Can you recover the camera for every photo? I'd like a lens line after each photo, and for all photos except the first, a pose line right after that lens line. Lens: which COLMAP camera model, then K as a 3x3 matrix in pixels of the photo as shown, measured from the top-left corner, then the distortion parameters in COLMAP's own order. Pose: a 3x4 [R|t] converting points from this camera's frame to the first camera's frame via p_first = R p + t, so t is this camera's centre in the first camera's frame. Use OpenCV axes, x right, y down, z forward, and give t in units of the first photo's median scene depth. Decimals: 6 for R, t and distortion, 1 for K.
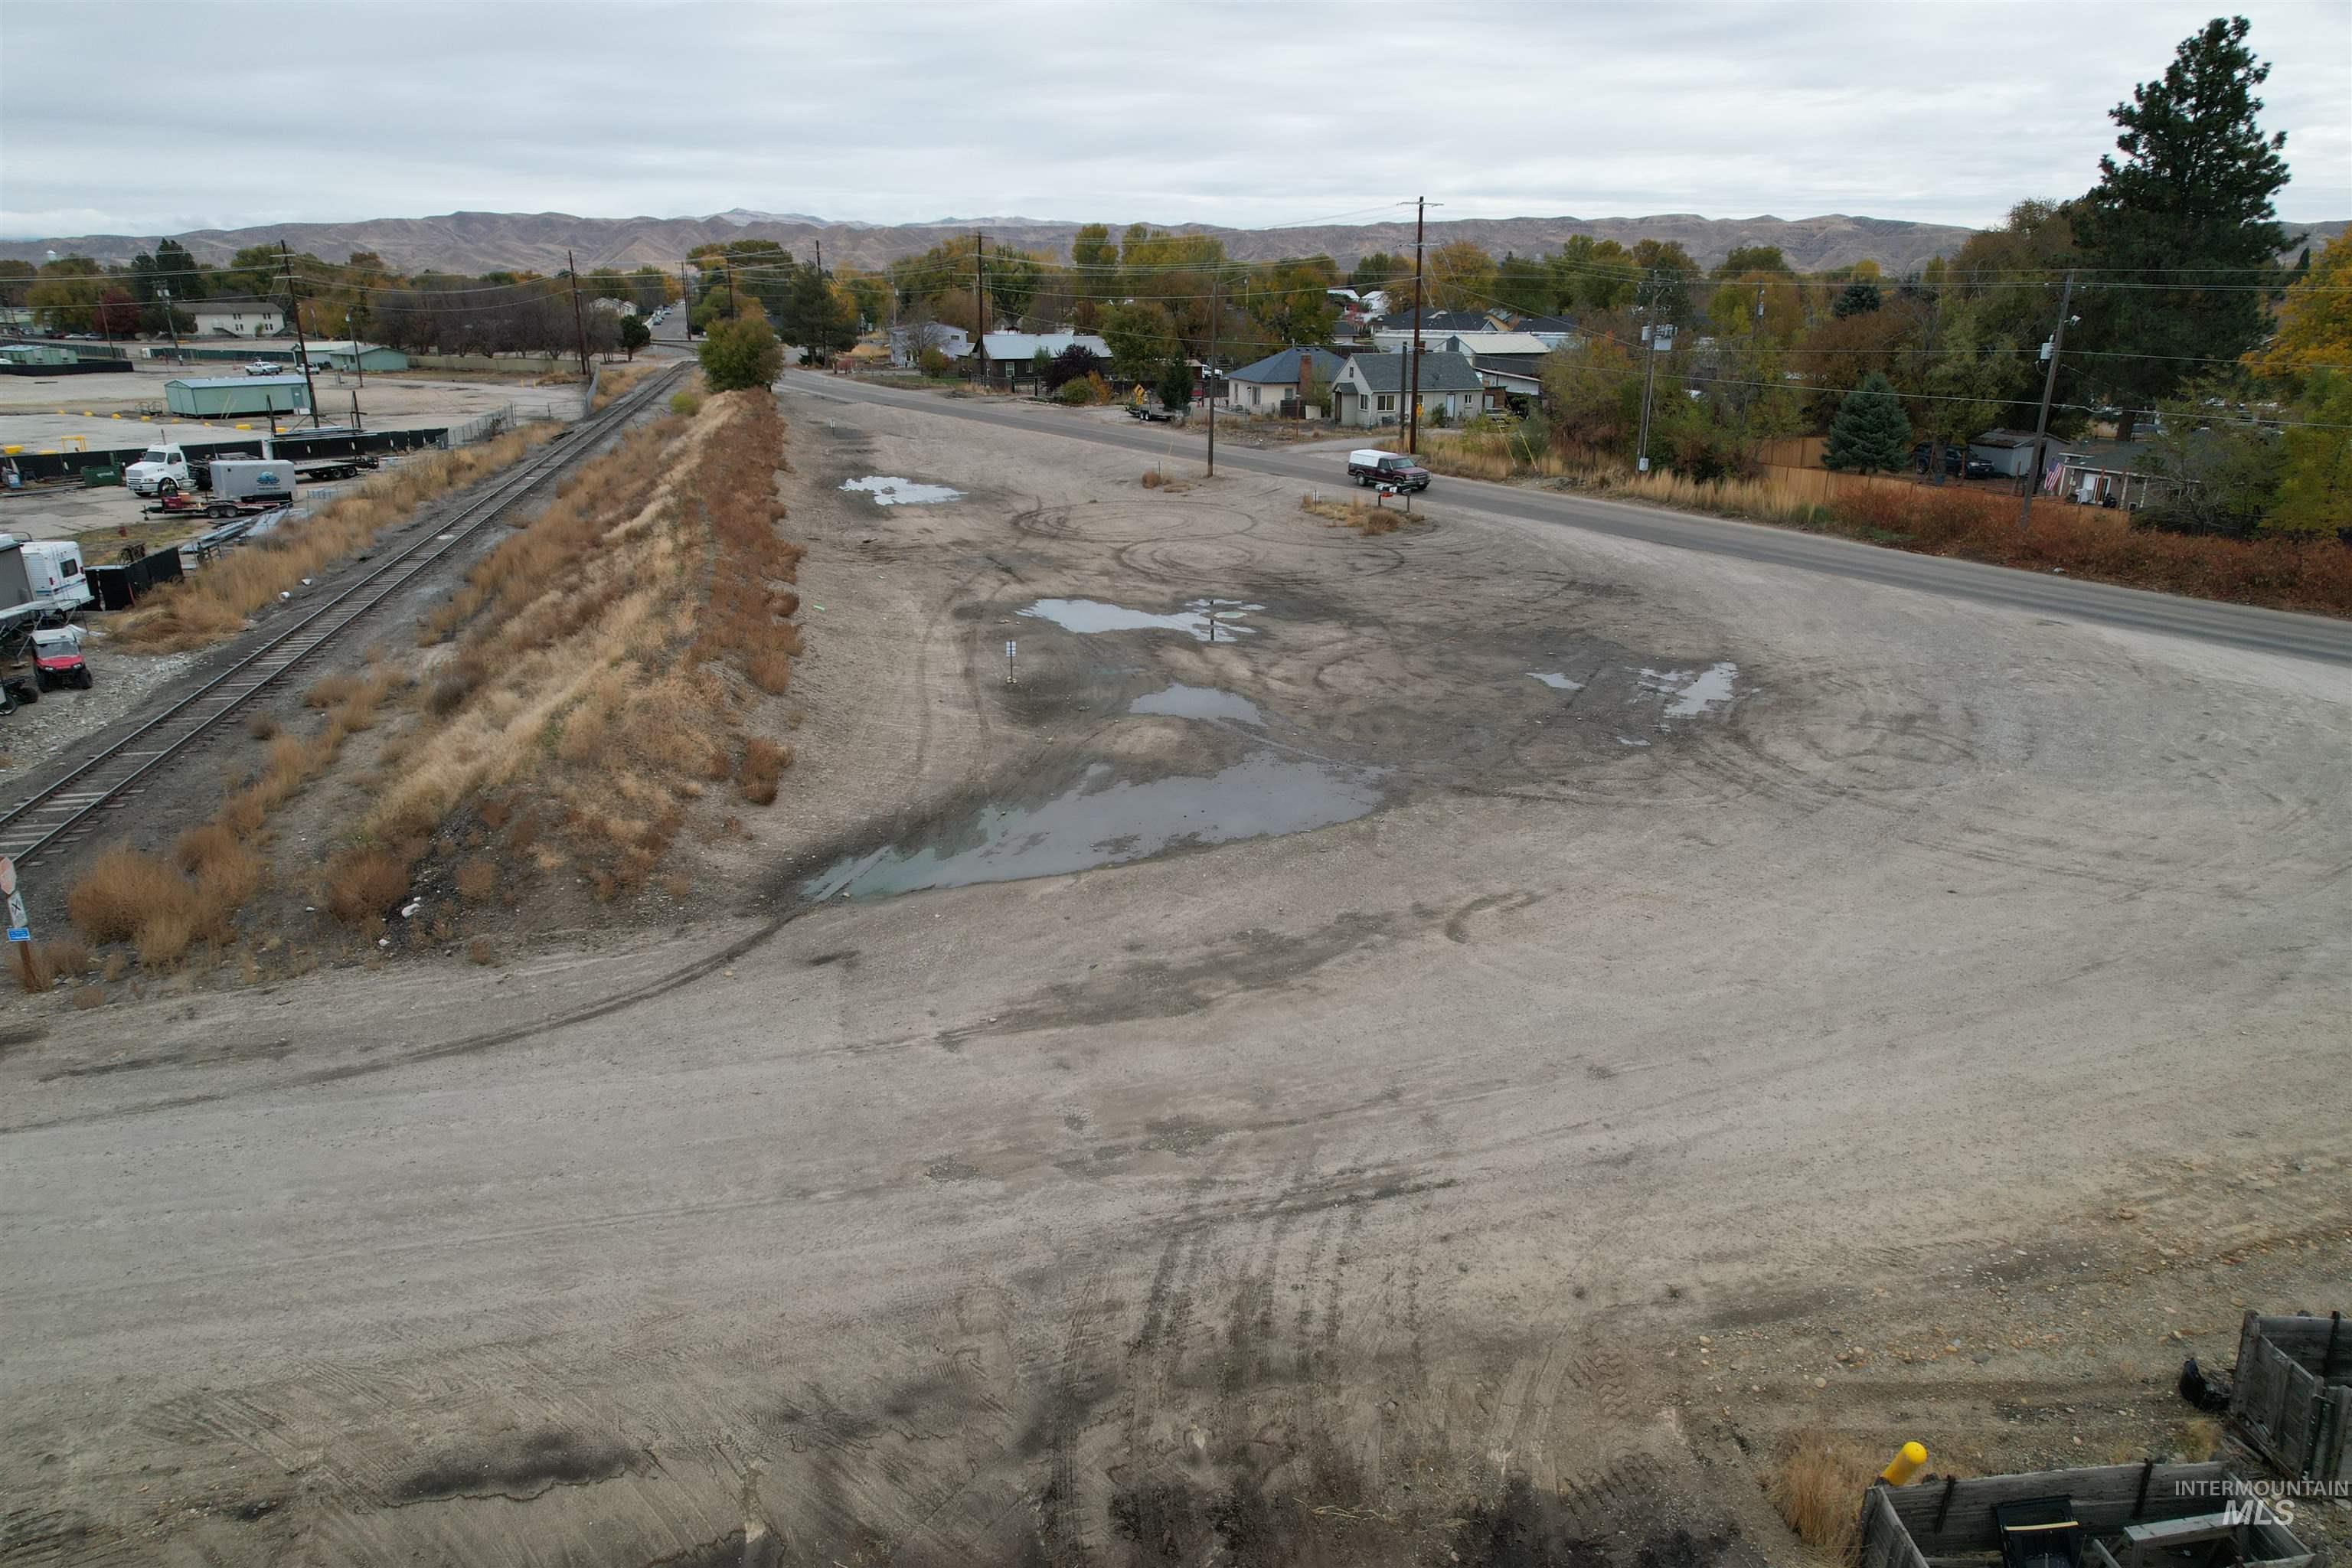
lens RADIAL K [[1484.6, 0, 1175.8], [0, 1484.6, 812.6], [0, 0, 1]] dist [-0.086001, 0.073667]
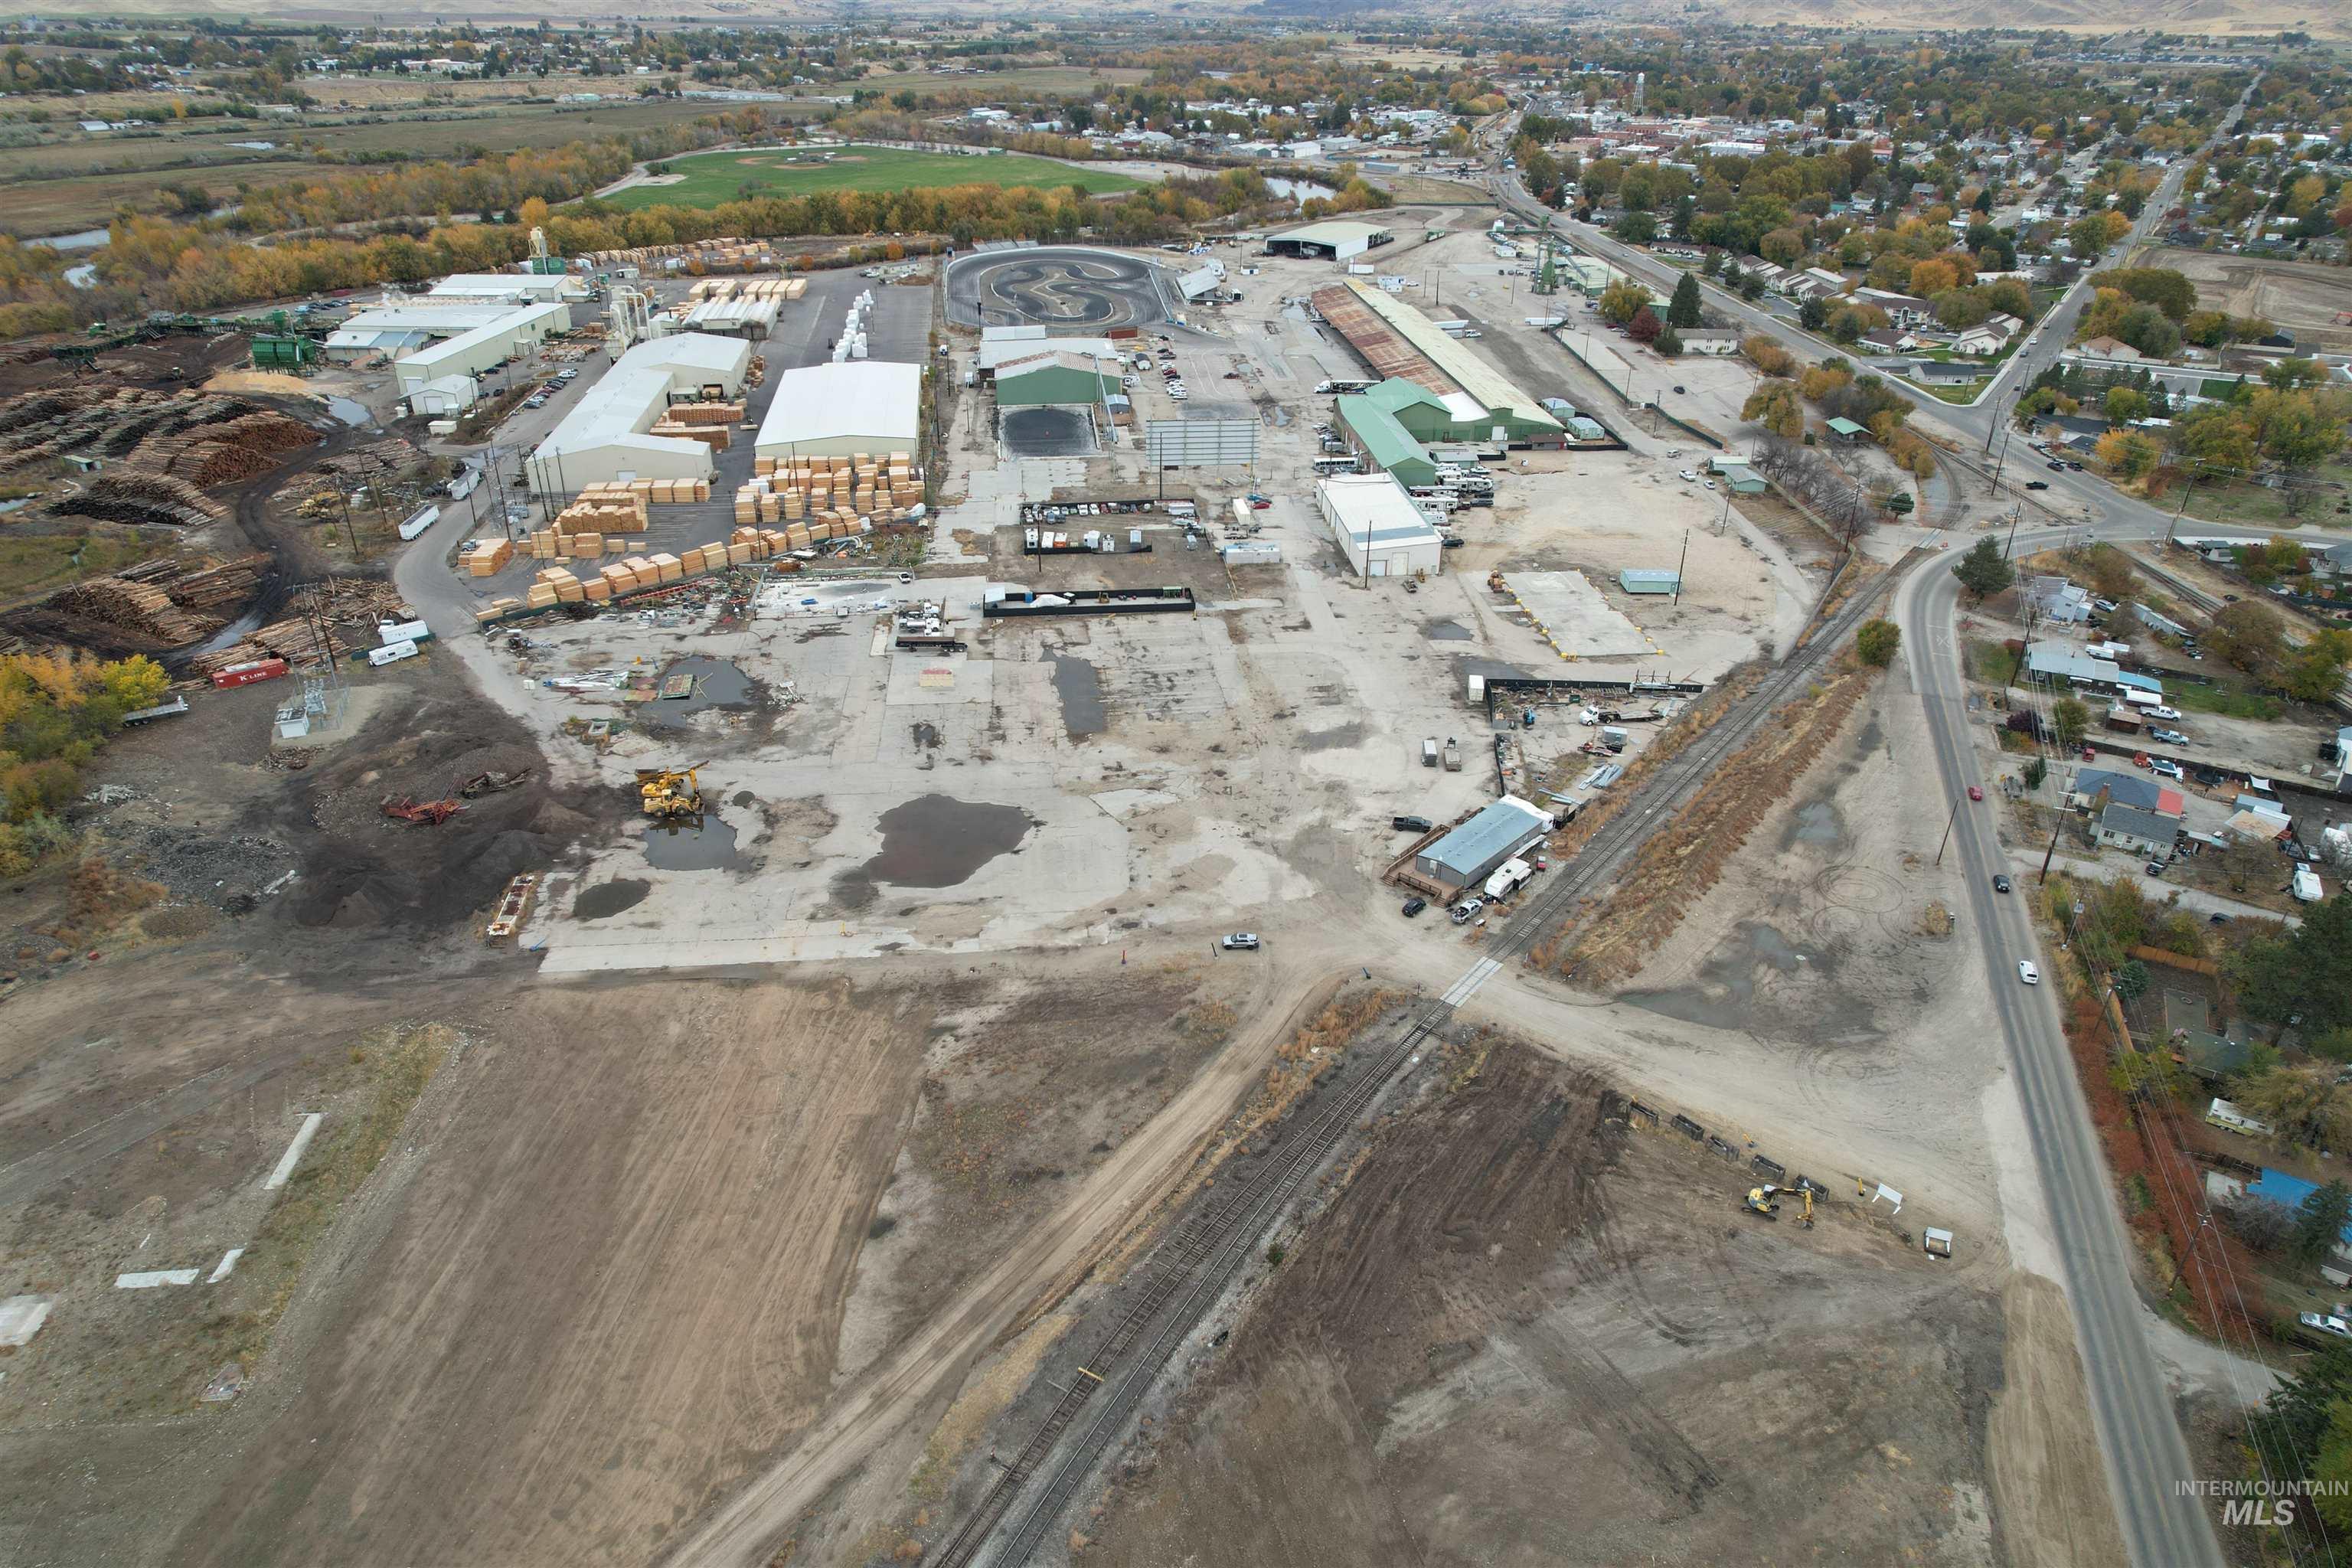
lens RADIAL K [[1484.6, 0, 1175.8], [0, 1484.6, 812.6], [0, 0, 1]] dist [-0.086001, 0.073667]
pose [[0.618619, 0.383508, -0.685735, 0.875242], [-0.266147, 0.923465, 0.276365, -0.646202], [0.739241, 0.011542, 0.673342, -1.581159]]
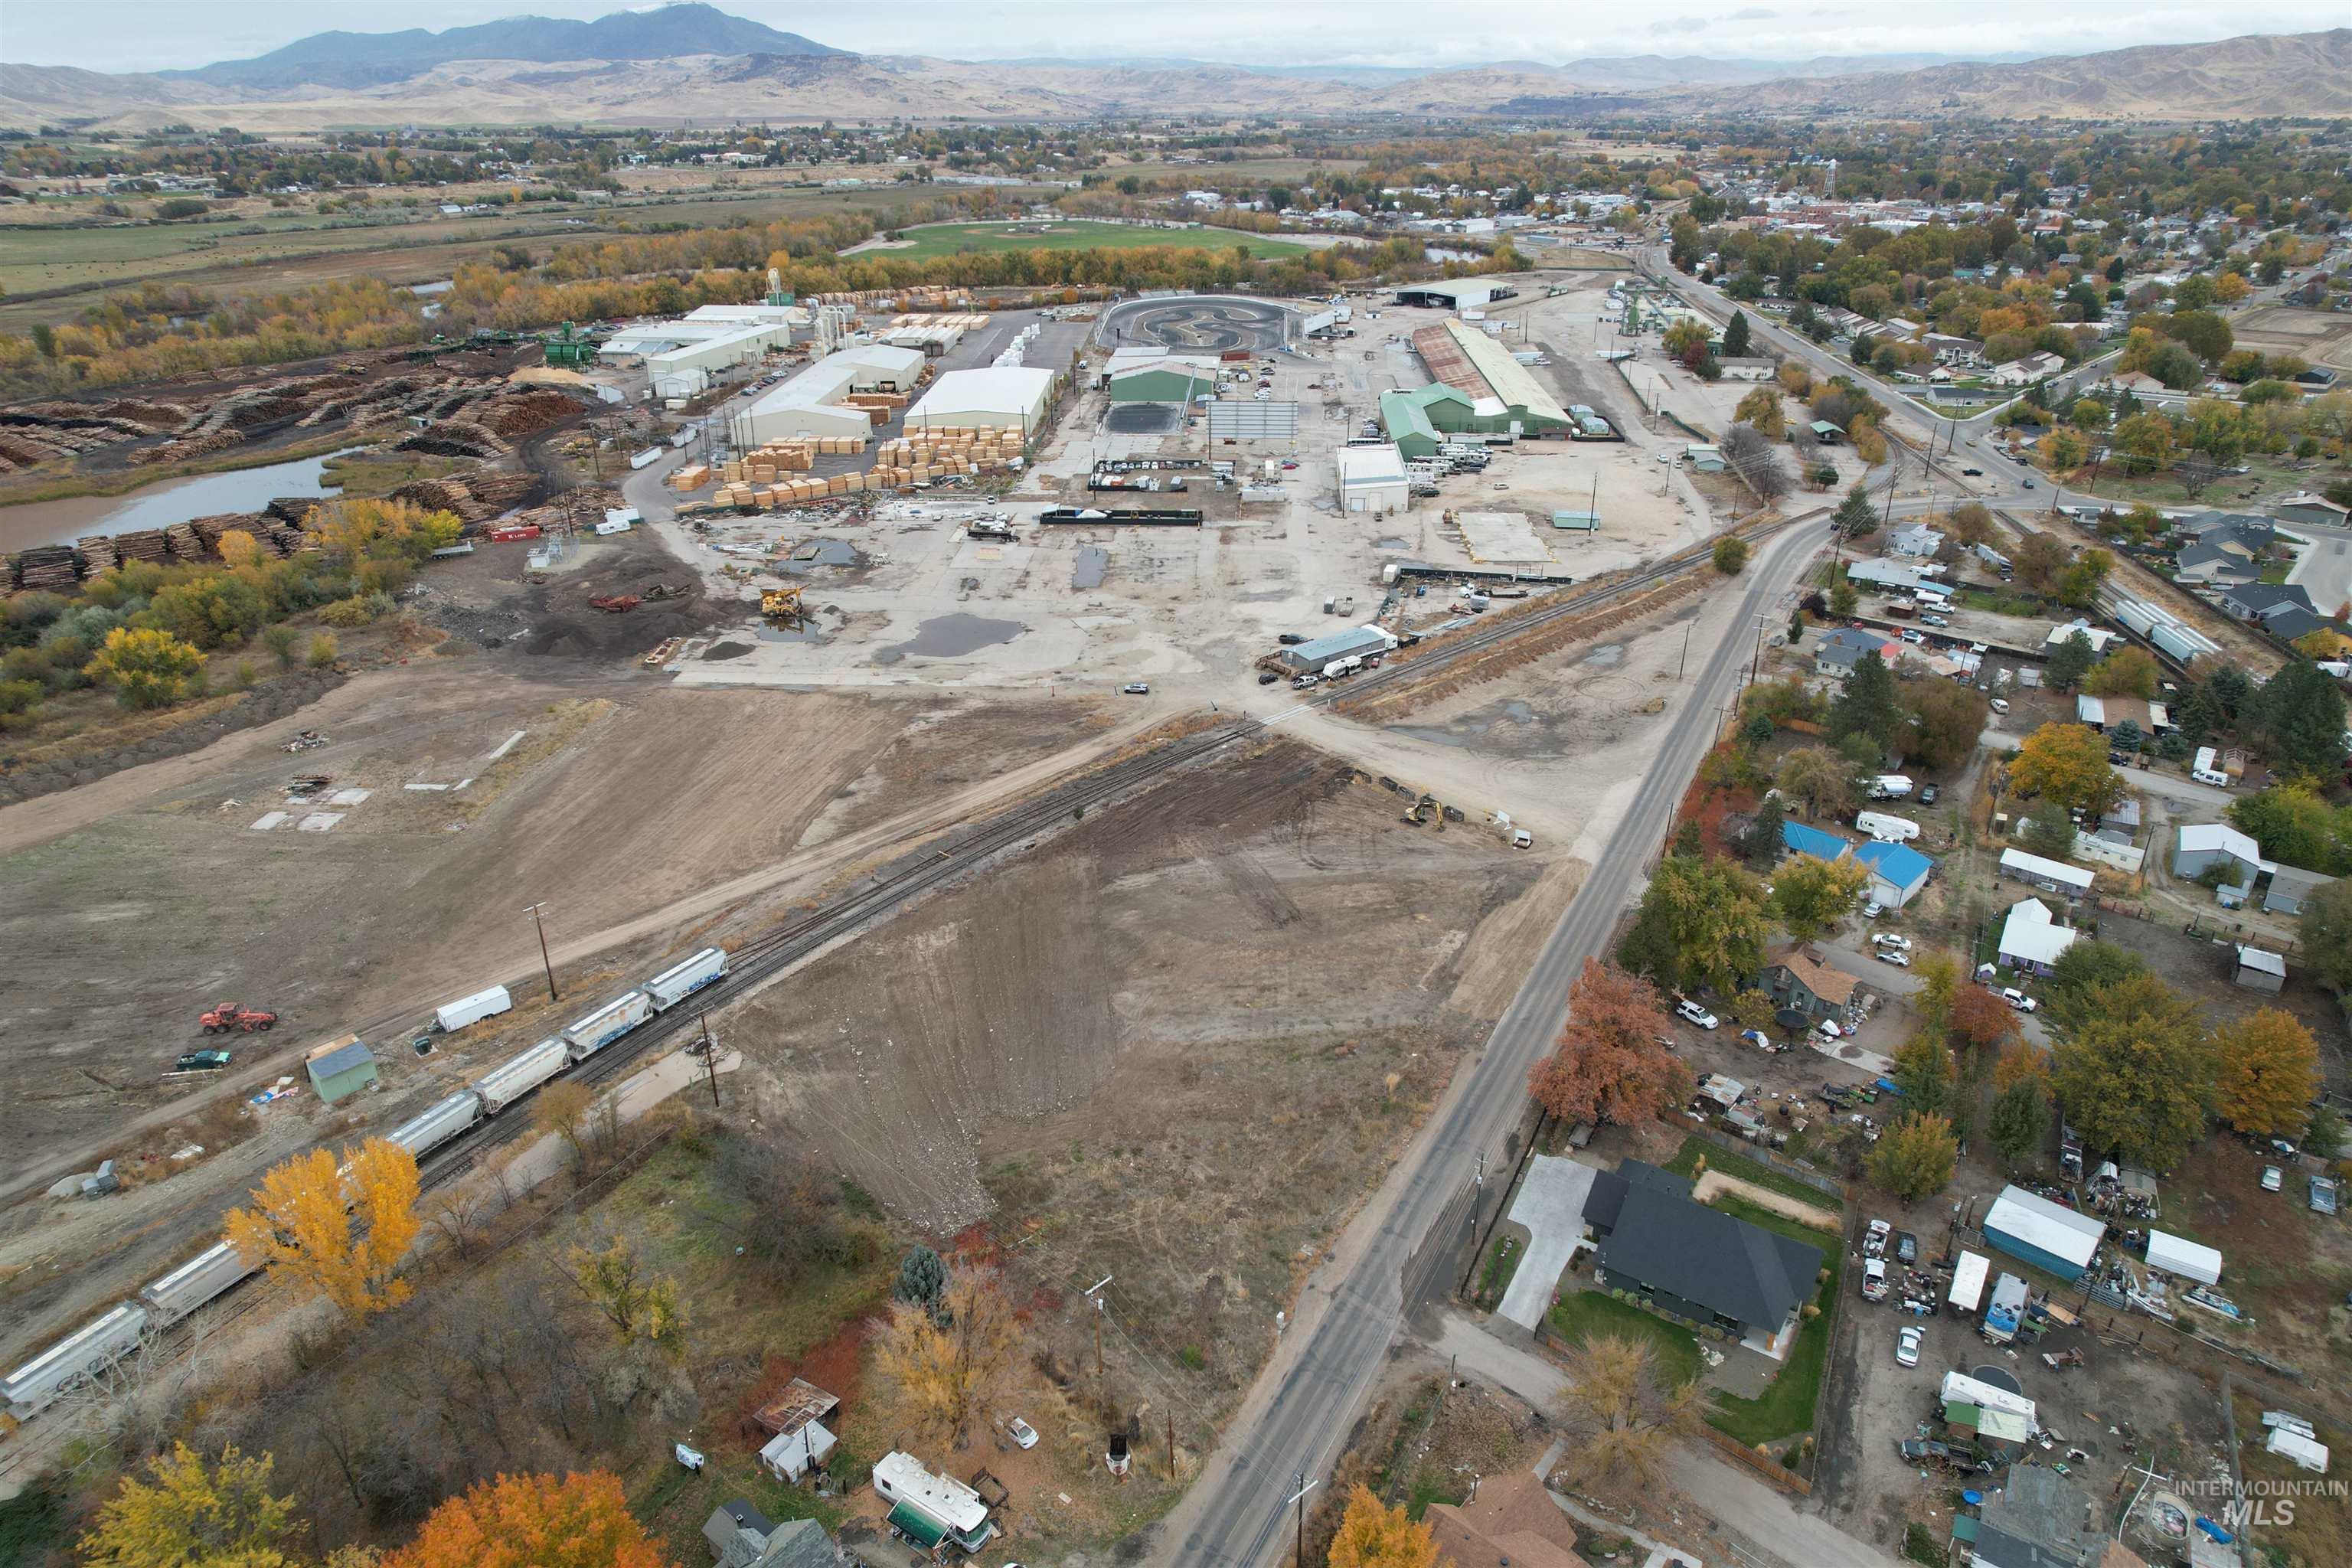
lens RADIAL K [[1484.6, 0, 1175.8], [0, 1484.6, 812.6], [0, 0, 1]] dist [-0.086001, 0.073667]
pose [[0.487728, 0.377062, -0.787366, 2.147956], [-0.285816, 0.921175, 0.264095, -0.496713], [0.824882, 0.096235, 0.557053, -1.690065]]
